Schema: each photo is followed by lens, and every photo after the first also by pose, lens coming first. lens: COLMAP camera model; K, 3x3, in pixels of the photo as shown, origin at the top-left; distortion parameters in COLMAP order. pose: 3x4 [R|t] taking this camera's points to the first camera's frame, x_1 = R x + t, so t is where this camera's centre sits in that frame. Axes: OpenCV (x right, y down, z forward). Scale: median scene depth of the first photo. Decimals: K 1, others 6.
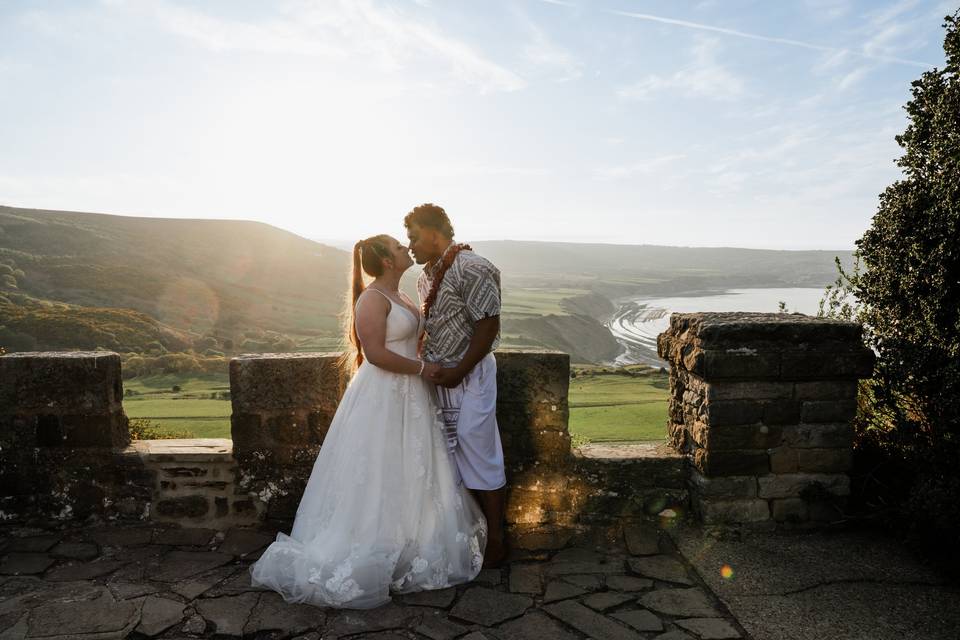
lens RADIAL K [[789.5, 0, 481.2], [0, 789.5, 325.6], [0, 0, 1]] dist [-0.006706, 0.004457]
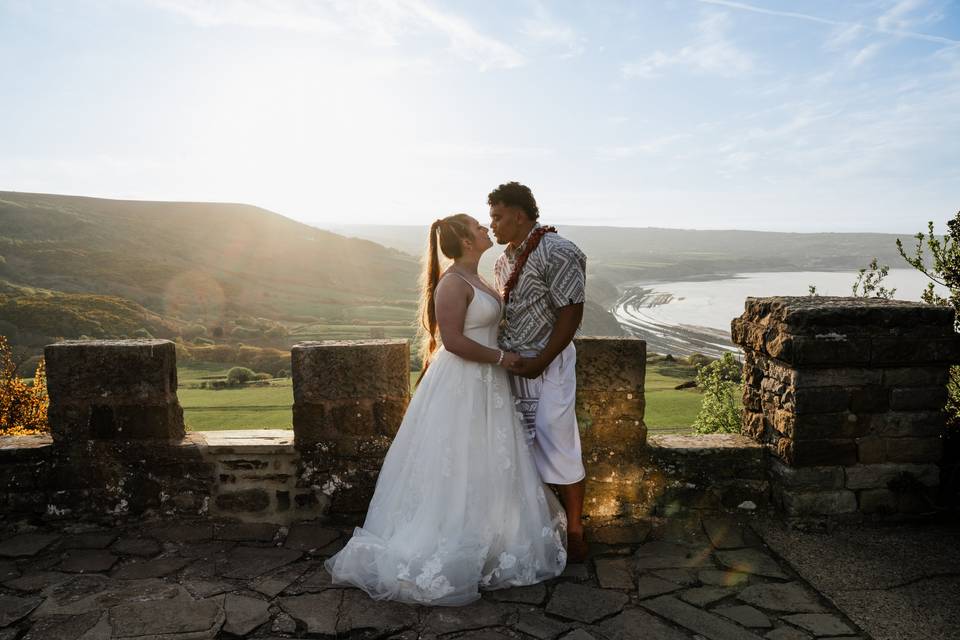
lens RADIAL K [[818.7, 0, 480.0], [0, 818.7, 320.0], [0, 0, 1]] dist [-0.002521, 0.000720]
pose [[0.999978, -0.003186, 0.005767, -0.095342], [0.003128, 0.999946, 0.009910, 0.001088], [-0.005798, -0.009892, 0.999934, 0.005971]]
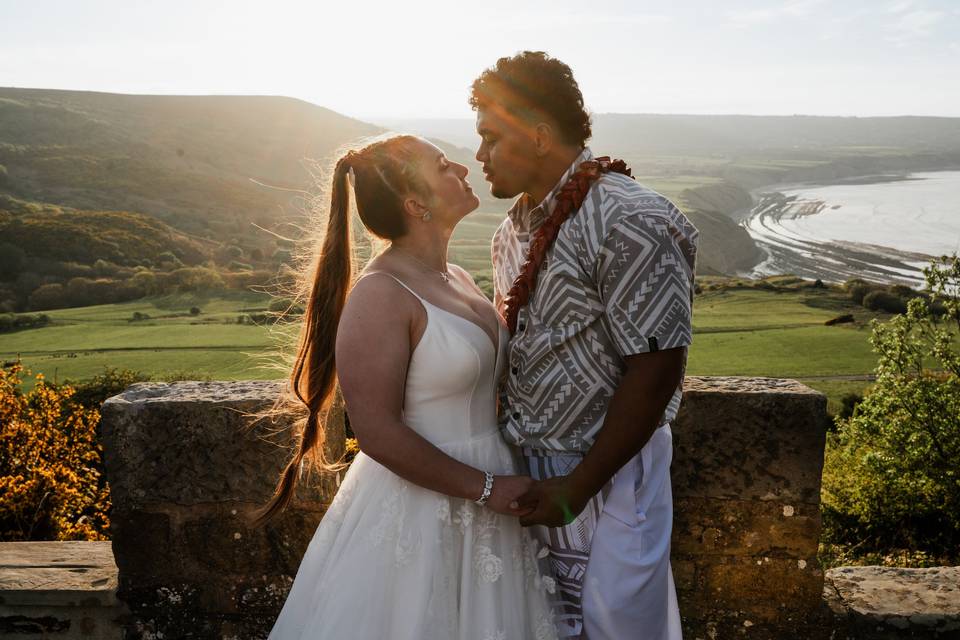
lens RADIAL K [[985.8, 0, 480.0], [0, 985.8, 320.0], [0, 0, 1]] dist [0.006472, -0.010736]
pose [[0.995435, -0.003753, -0.095368, -0.030369], [0.013083, 0.995160, 0.097396, -0.062920], [0.094541, -0.098199, 0.990666, 0.427864]]
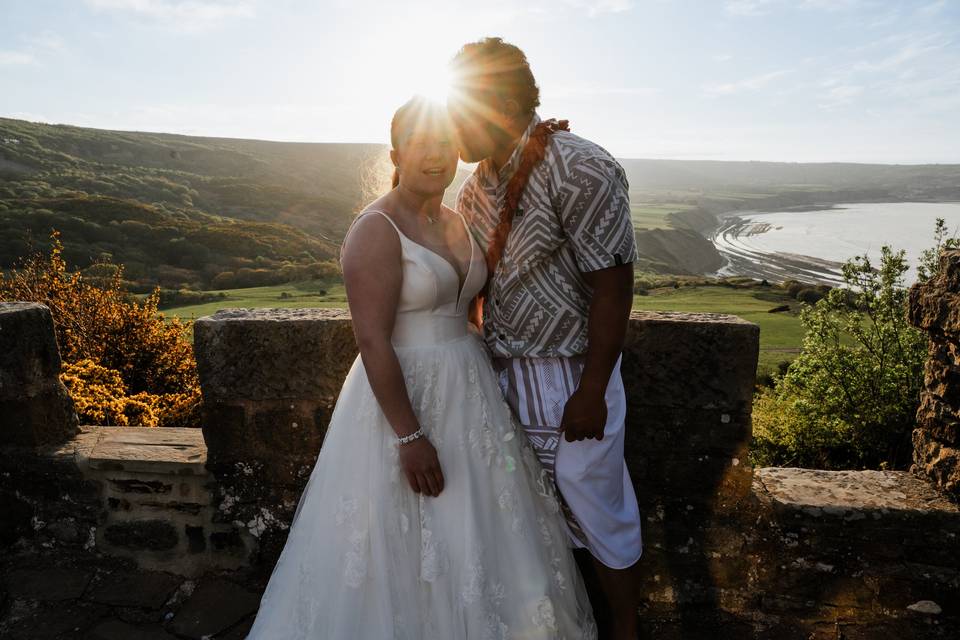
lens RADIAL K [[688.2, 0, 477.1], [0, 688.2, 321.8], [0, 0, 1]] dist [-0.002098, 0.000742]
pose [[0.987058, 0.023533, -0.158626, -0.007082], [-0.004073, 0.992534, 0.121903, -0.023863], [0.160311, -0.119679, 0.979784, 0.494110]]
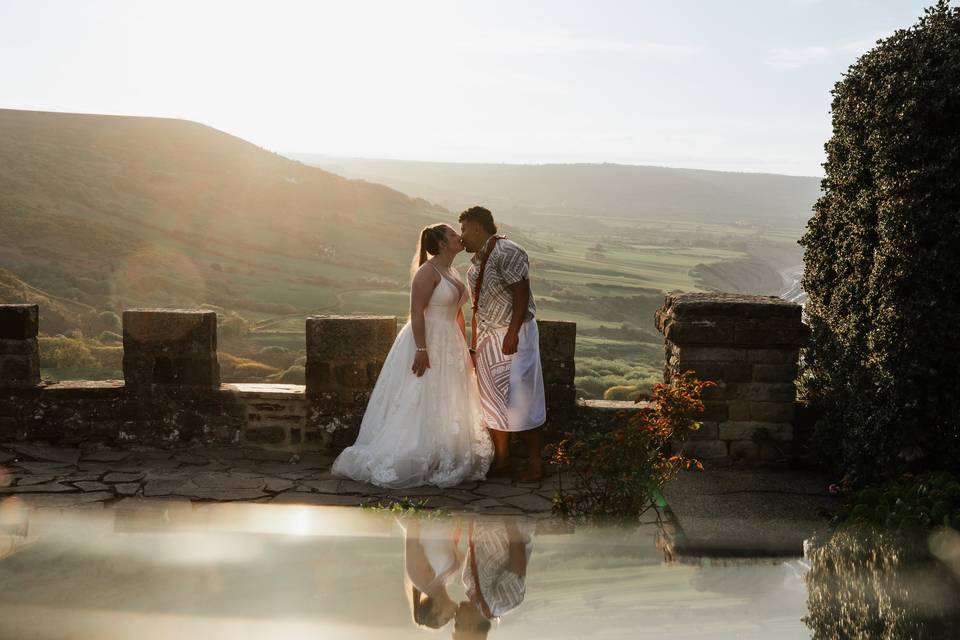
lens RADIAL K [[1442.6, 0, 525.3], [0, 1442.6, 320.2], [0, 0, 1]] dist [0.002631, 0.069320]
pose [[0.999103, 0.030835, -0.029041, 0.097047], [-0.030570, 0.999487, 0.009535, 0.012728], [0.029320, -0.008638, 0.999533, -1.286403]]
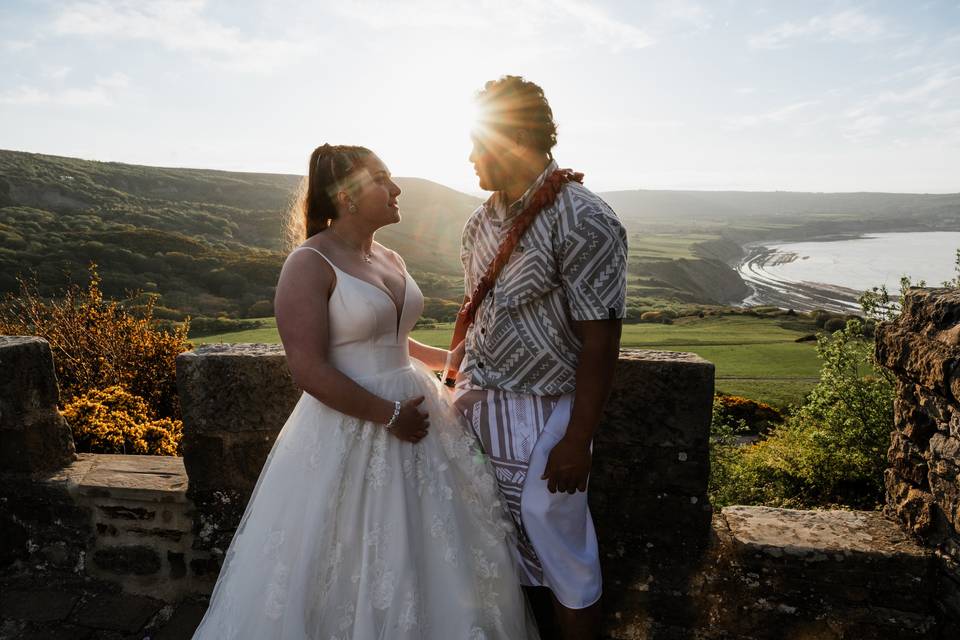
lens RADIAL K [[672.7, 0, 469.7], [0, 672.7, 326.7], [0, 0, 1]] dist [0.001336, -0.000905]
pose [[0.976964, 0.021337, -0.212333, 0.042815], [-0.002460, 0.996049, 0.088771, -0.031497], [0.213389, -0.086204, 0.973157, 0.500749]]
